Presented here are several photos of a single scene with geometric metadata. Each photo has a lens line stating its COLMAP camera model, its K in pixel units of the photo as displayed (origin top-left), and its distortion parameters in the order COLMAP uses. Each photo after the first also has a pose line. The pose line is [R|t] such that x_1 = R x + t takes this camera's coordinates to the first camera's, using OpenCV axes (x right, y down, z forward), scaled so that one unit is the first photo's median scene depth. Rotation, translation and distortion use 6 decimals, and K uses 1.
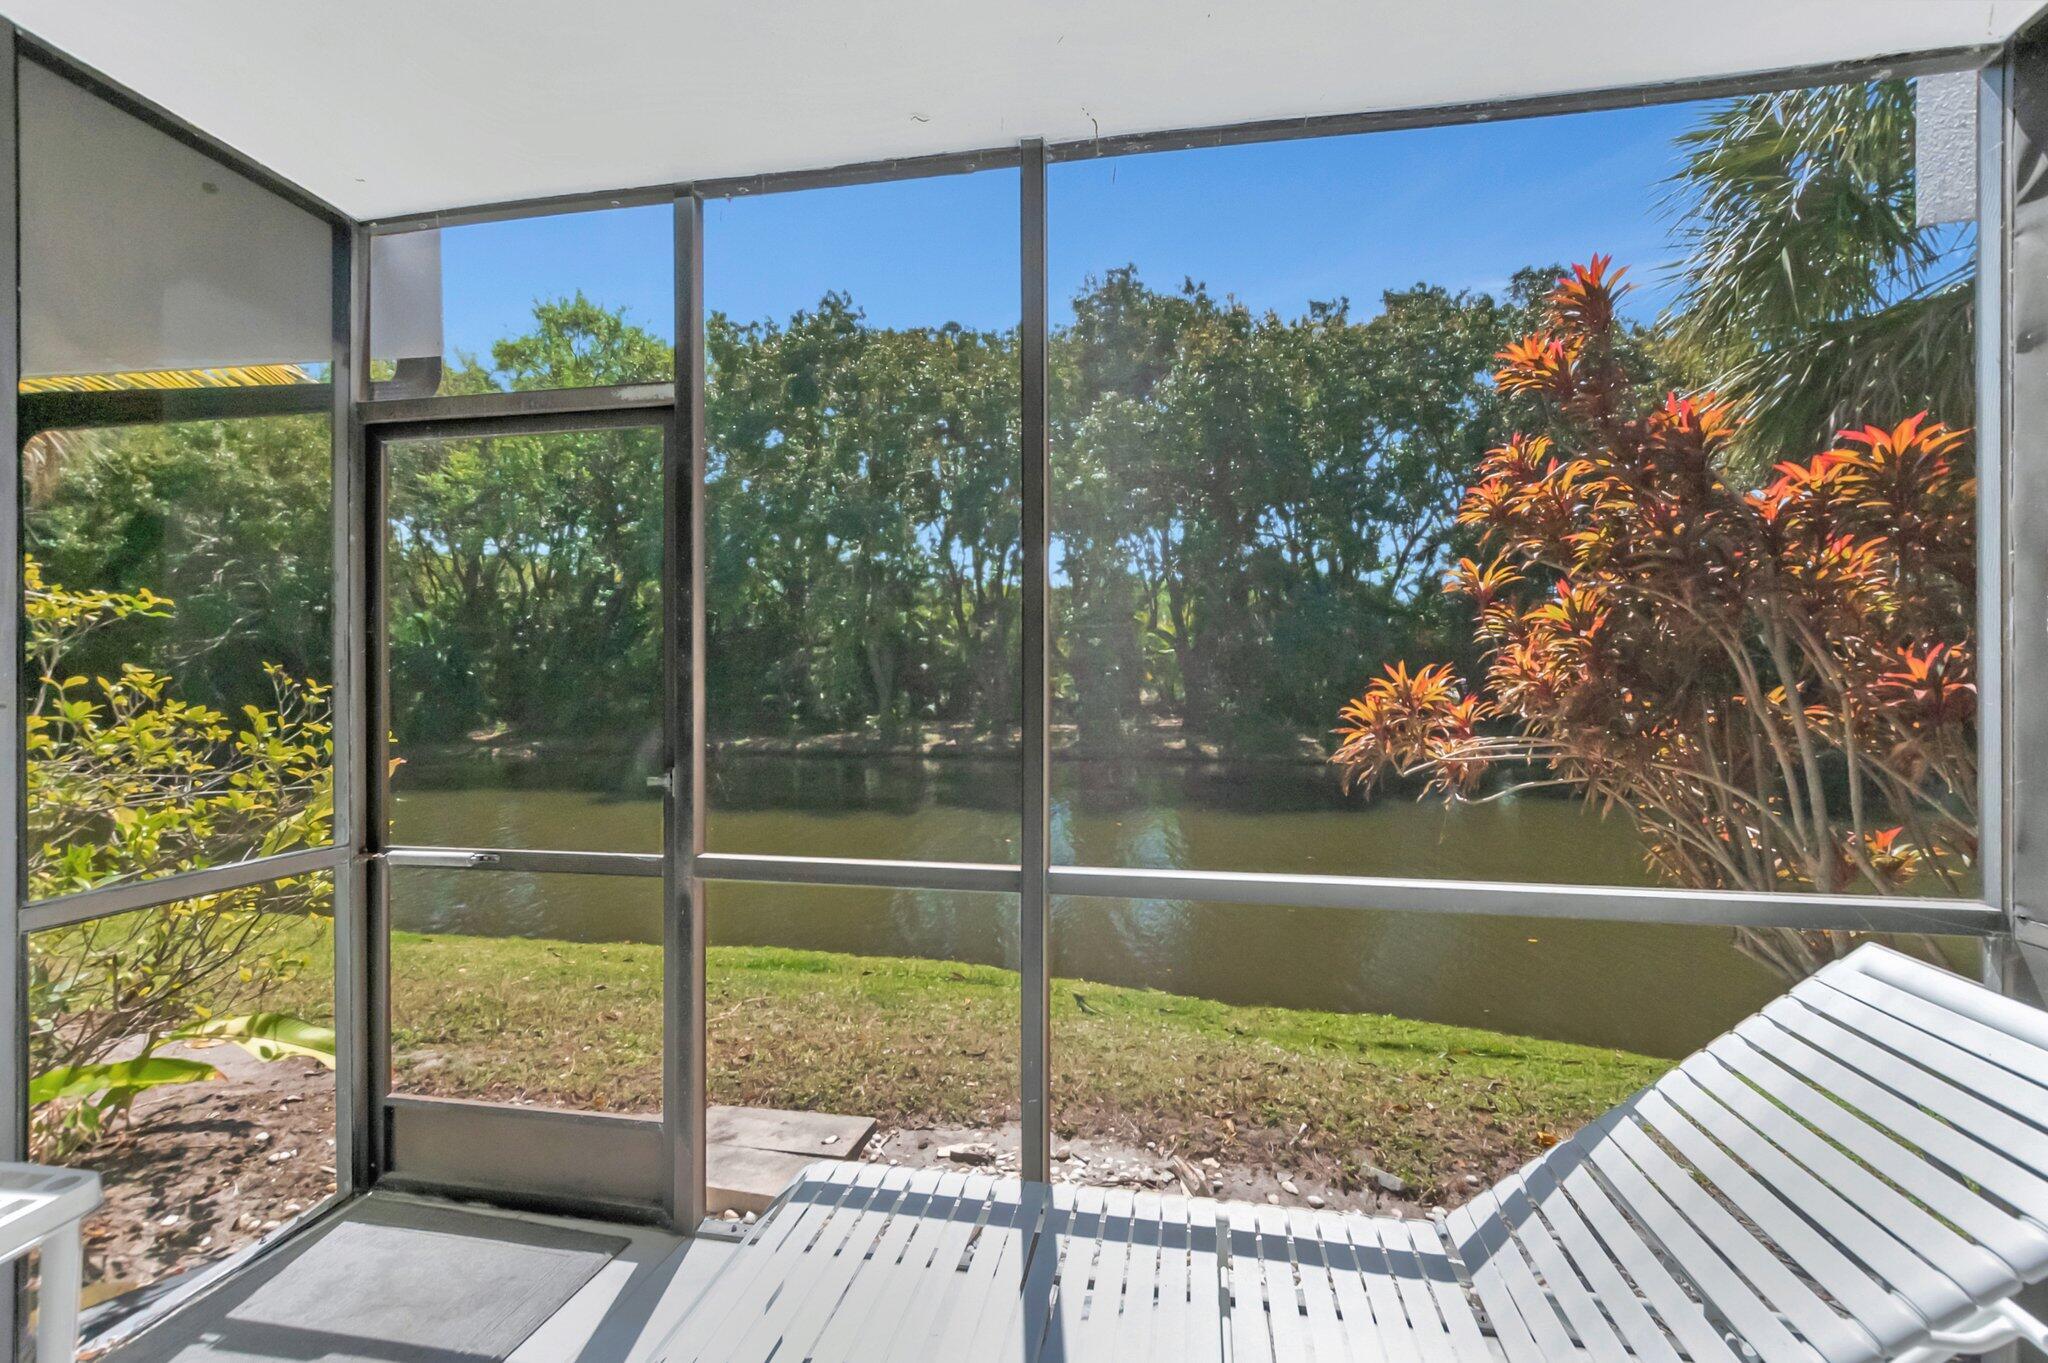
lens RADIAL K [[896.5, 0, 1017.8], [0, 896.5, 680.2], [0, 0, 1]] dist [-0.006968, 0.002238]
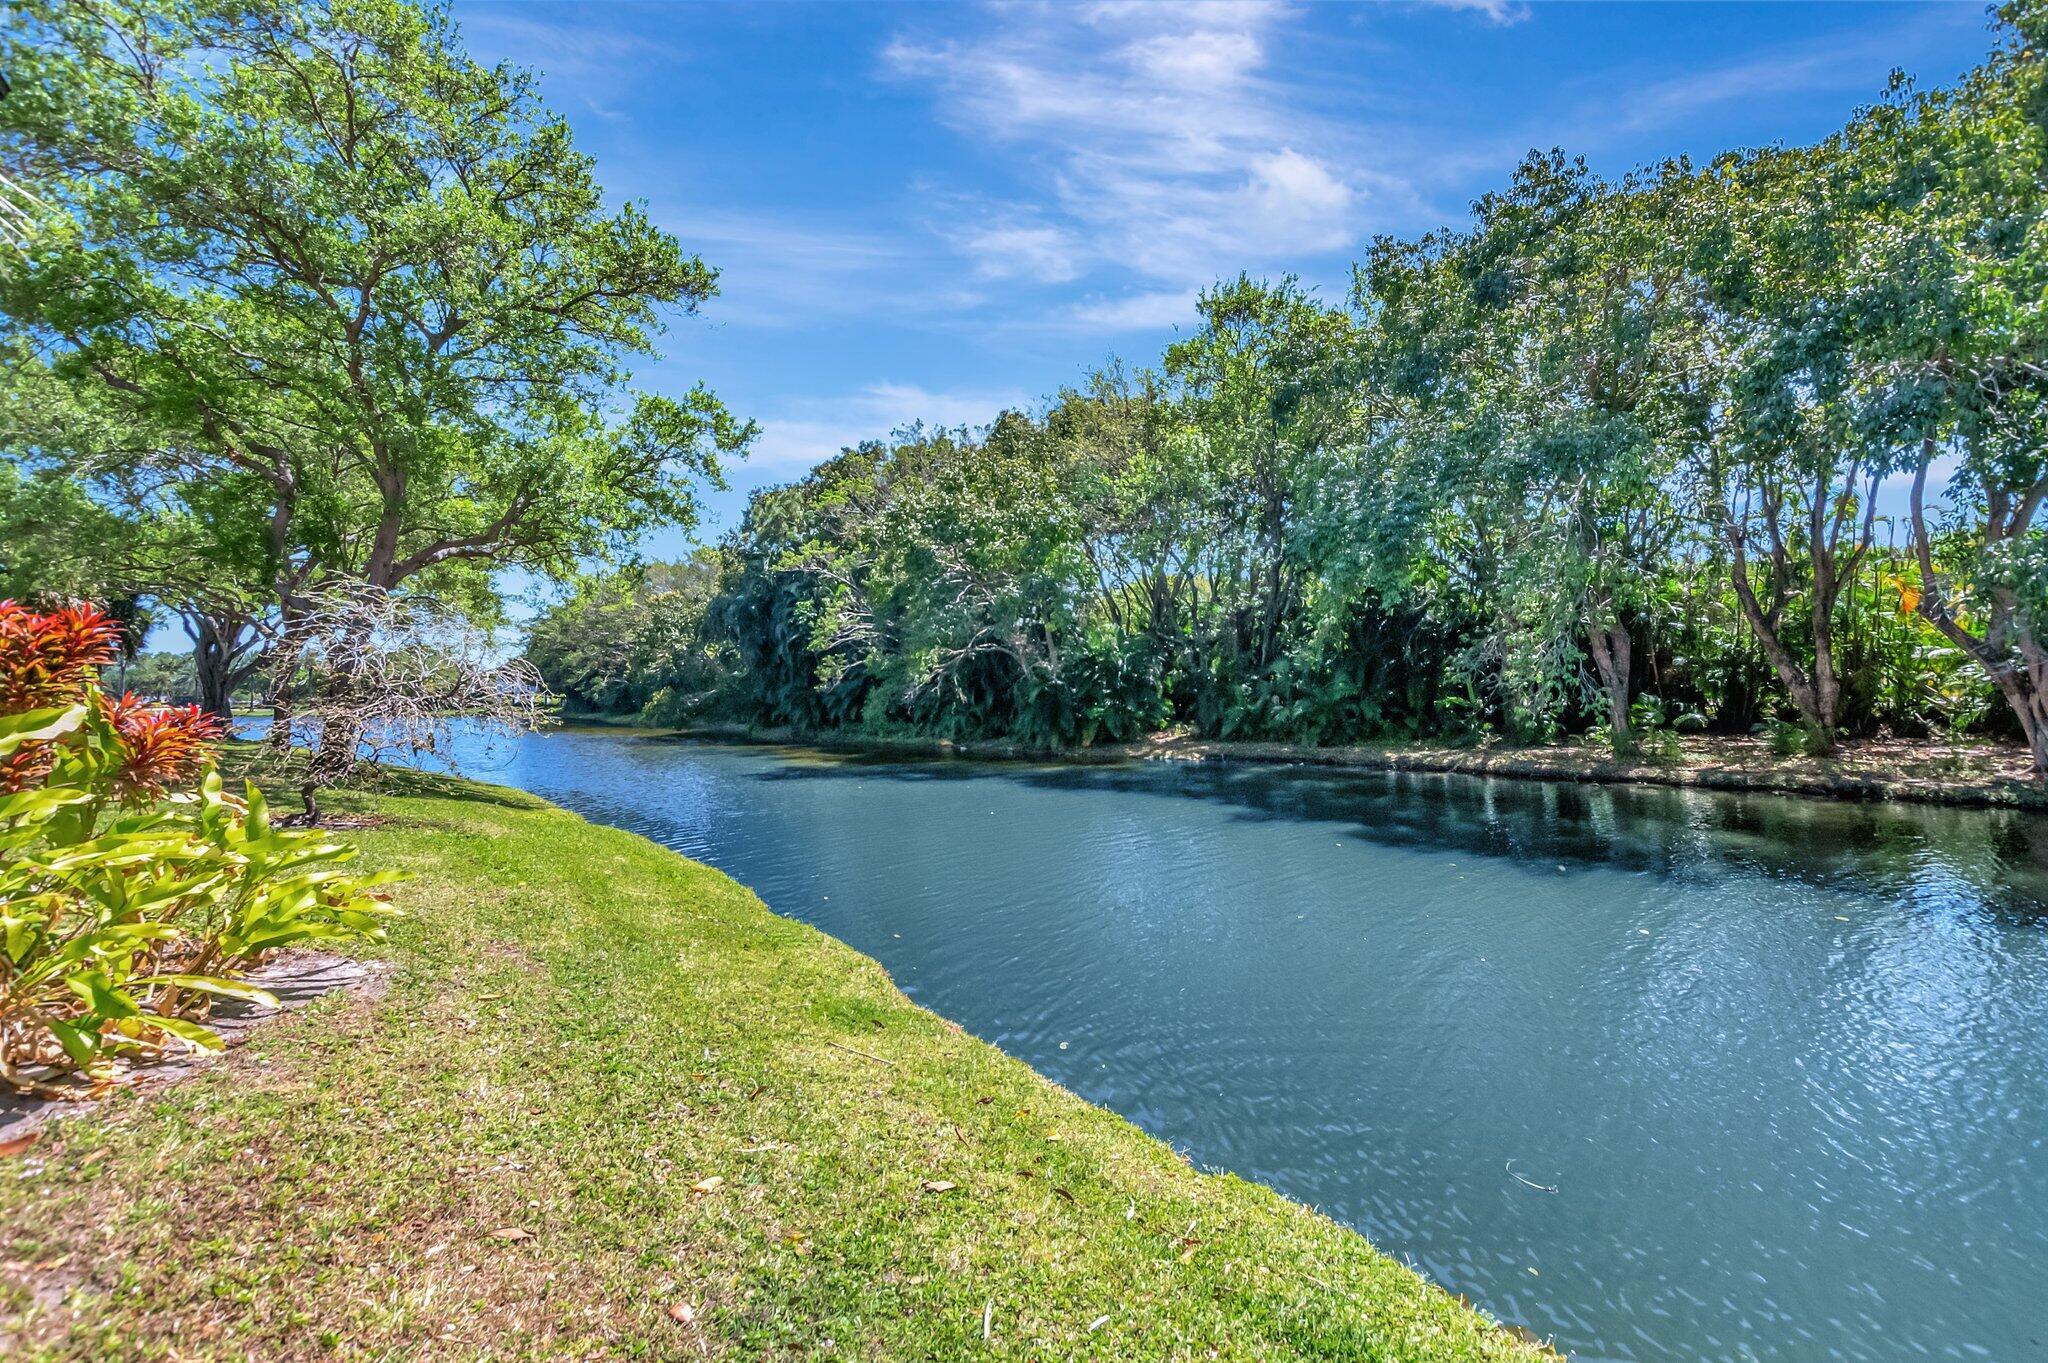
lens RADIAL K [[896.5, 0, 1027.3], [0, 896.5, 686.6], [0, 0, 1]] dist [-0.006968, 0.002238]
pose [[0.751324, -0.008205, -0.659882, -0.028512], [0.005340, 0.999966, -0.006354, 0.009470], [0.659912, 0.001250, 0.751342, 0.128448]]
